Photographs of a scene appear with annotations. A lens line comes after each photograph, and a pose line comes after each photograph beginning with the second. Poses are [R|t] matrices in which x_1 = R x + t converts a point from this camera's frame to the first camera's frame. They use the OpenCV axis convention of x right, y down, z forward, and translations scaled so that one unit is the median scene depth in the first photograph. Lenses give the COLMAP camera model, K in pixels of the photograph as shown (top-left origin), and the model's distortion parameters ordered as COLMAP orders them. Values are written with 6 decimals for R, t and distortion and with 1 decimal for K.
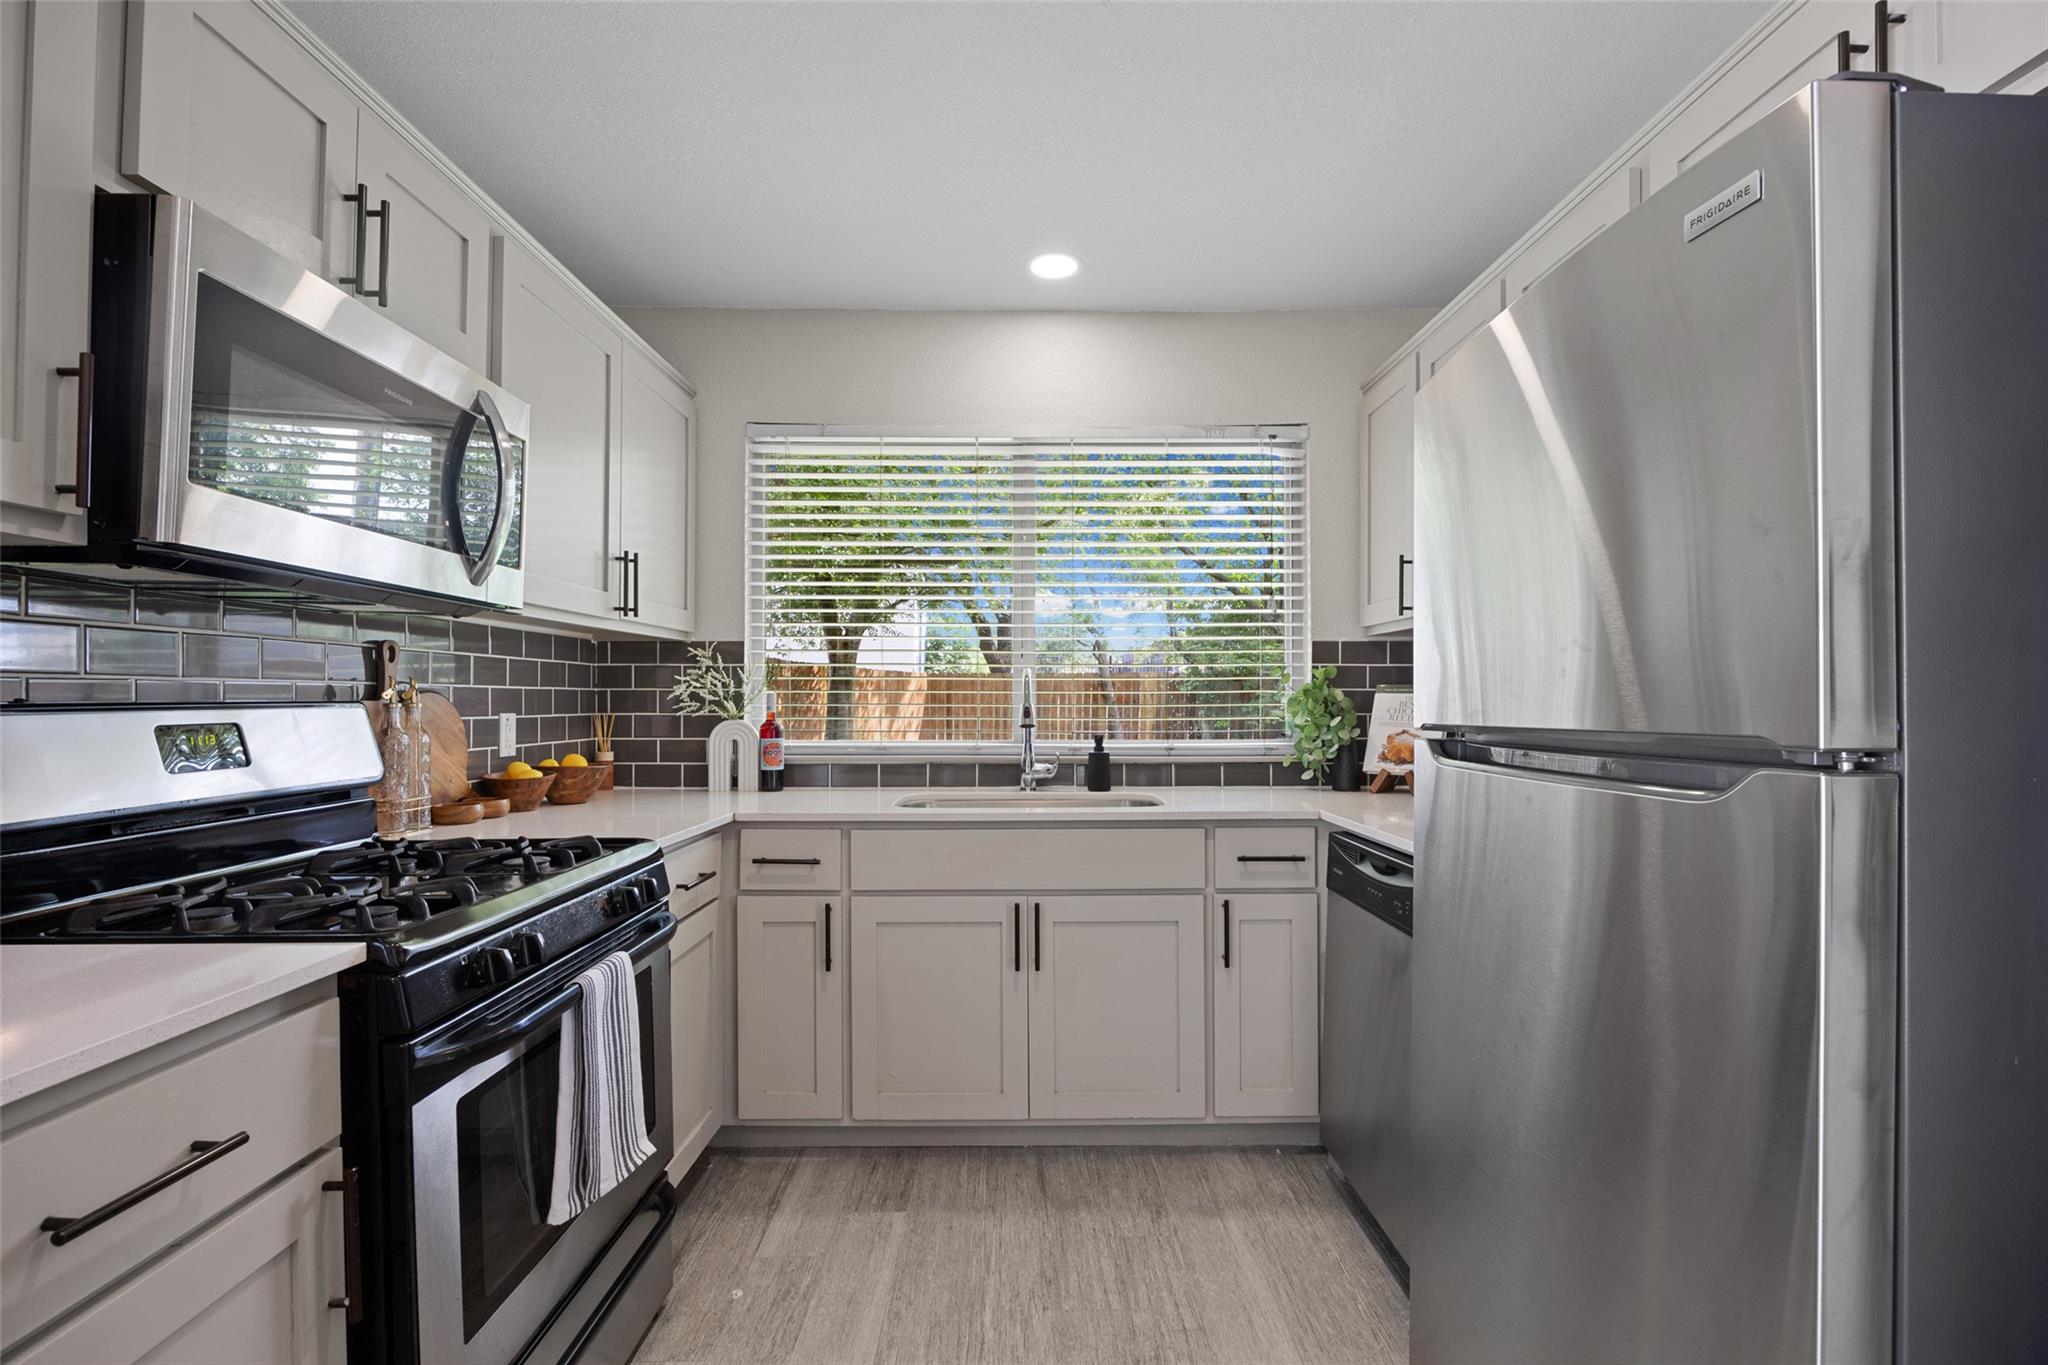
lens RADIAL K [[922.1, 0, 1029.3], [0, 922.1, 692.7], [0, 0, 1]] dist [-0.009580, -0.001549]
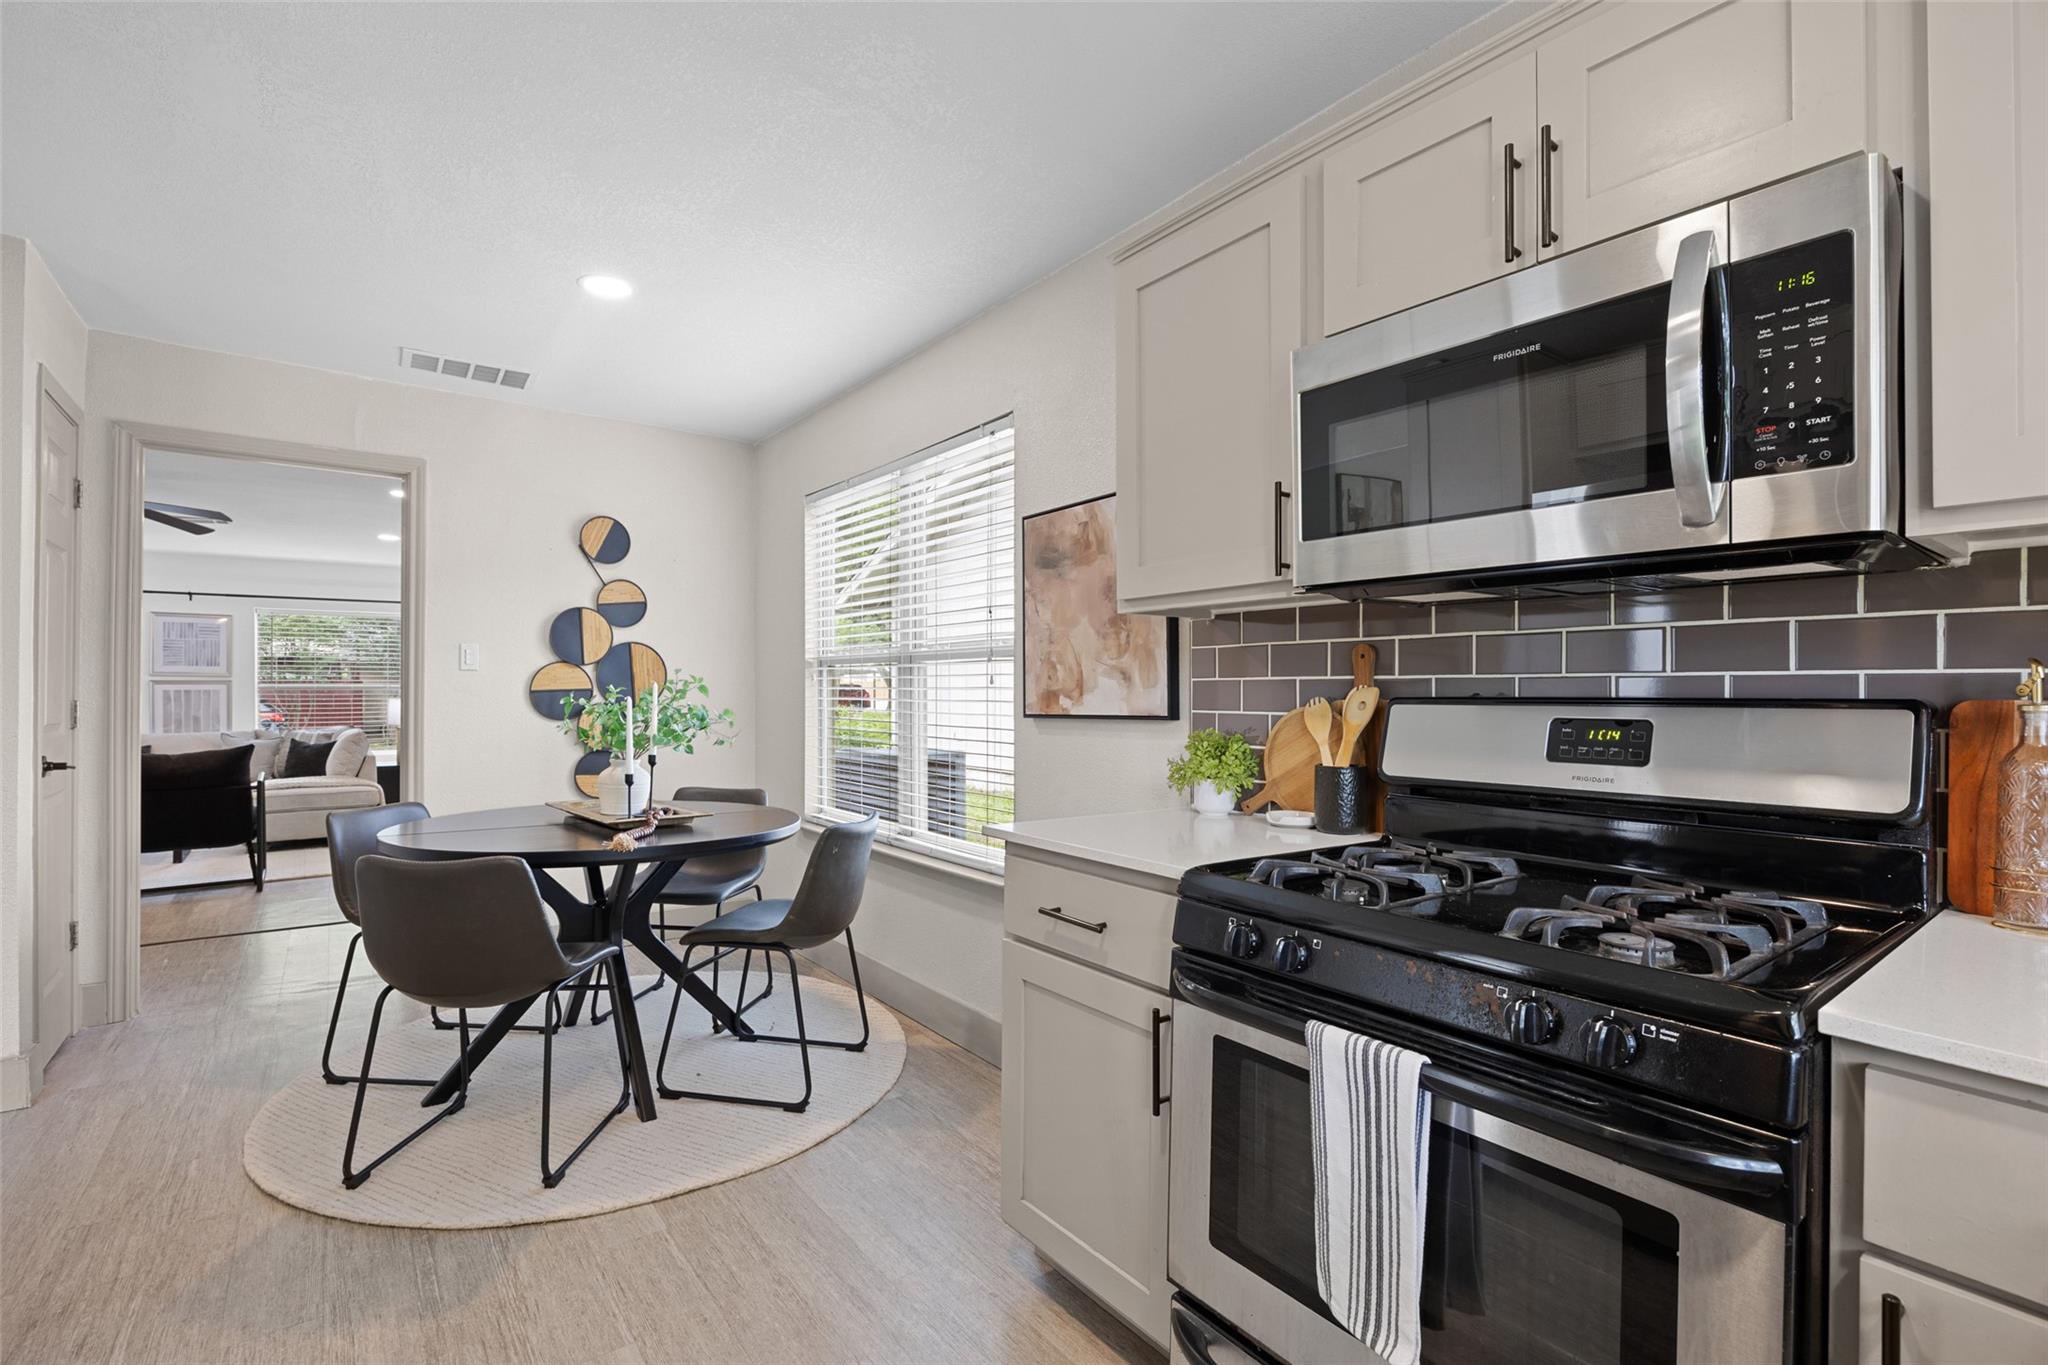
lens RADIAL K [[922.1, 0, 1030.0], [0, 922.1, 690.7], [0, 0, 1]] dist [-0.009580, -0.001549]
pose [[-0.801260, -0.002528, -0.598312, 0.110731], [-0.000362, 0.999993, -0.003740, 0.003584], [0.598317, -0.002780, -0.801255, 0.731571]]
